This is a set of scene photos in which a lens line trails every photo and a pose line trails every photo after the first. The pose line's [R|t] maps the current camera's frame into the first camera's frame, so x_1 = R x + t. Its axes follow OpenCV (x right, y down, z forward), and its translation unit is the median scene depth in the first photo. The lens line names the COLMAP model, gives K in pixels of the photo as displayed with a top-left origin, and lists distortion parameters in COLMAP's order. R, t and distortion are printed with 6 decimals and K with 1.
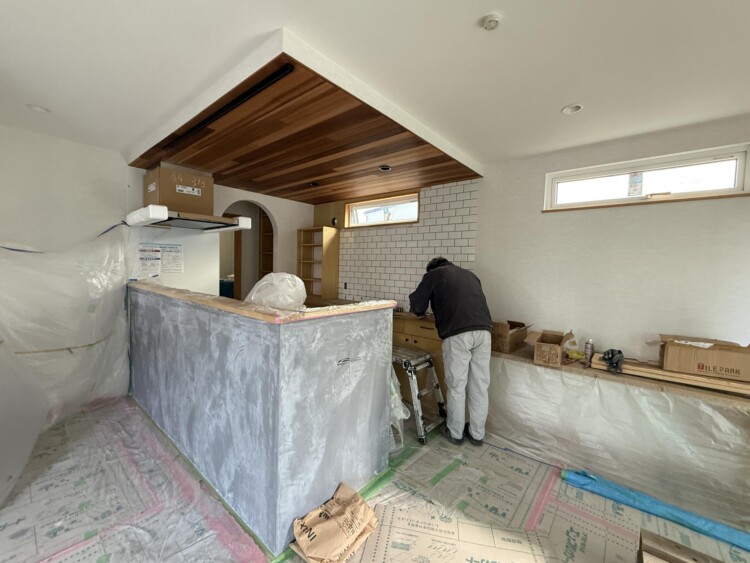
lens RADIAL K [[310.6, 0, 377.9], [0, 310.6, 281.2], [0, 0, 1]] dist [0.000658, 0.000039]
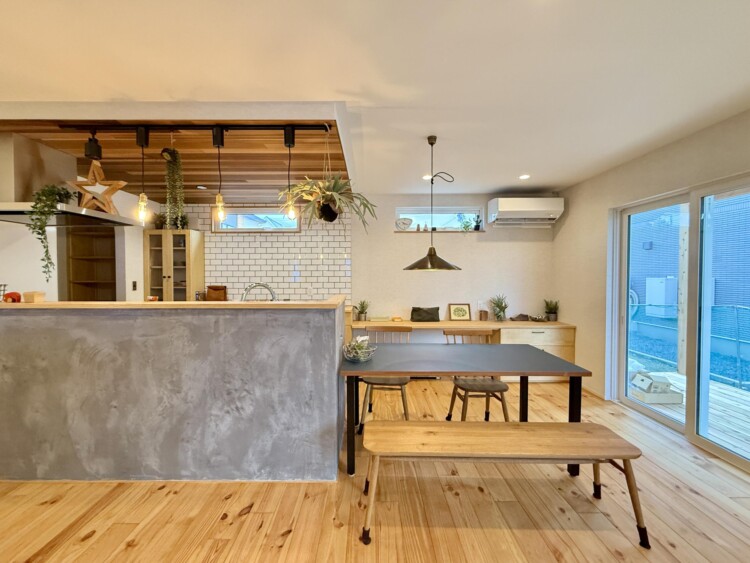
lens RADIAL K [[310.7, 0, 367.9], [0, 310.7, 280.1], [0, 0, 1]] dist [0.000232, -0.000092]
pose [[0.768116, -0.041990, 0.638933, -0.511497], [0.054611, 0.998508, -0.000031, 0.007883], [-0.637978, 0.034916, 0.769263, -0.081159]]
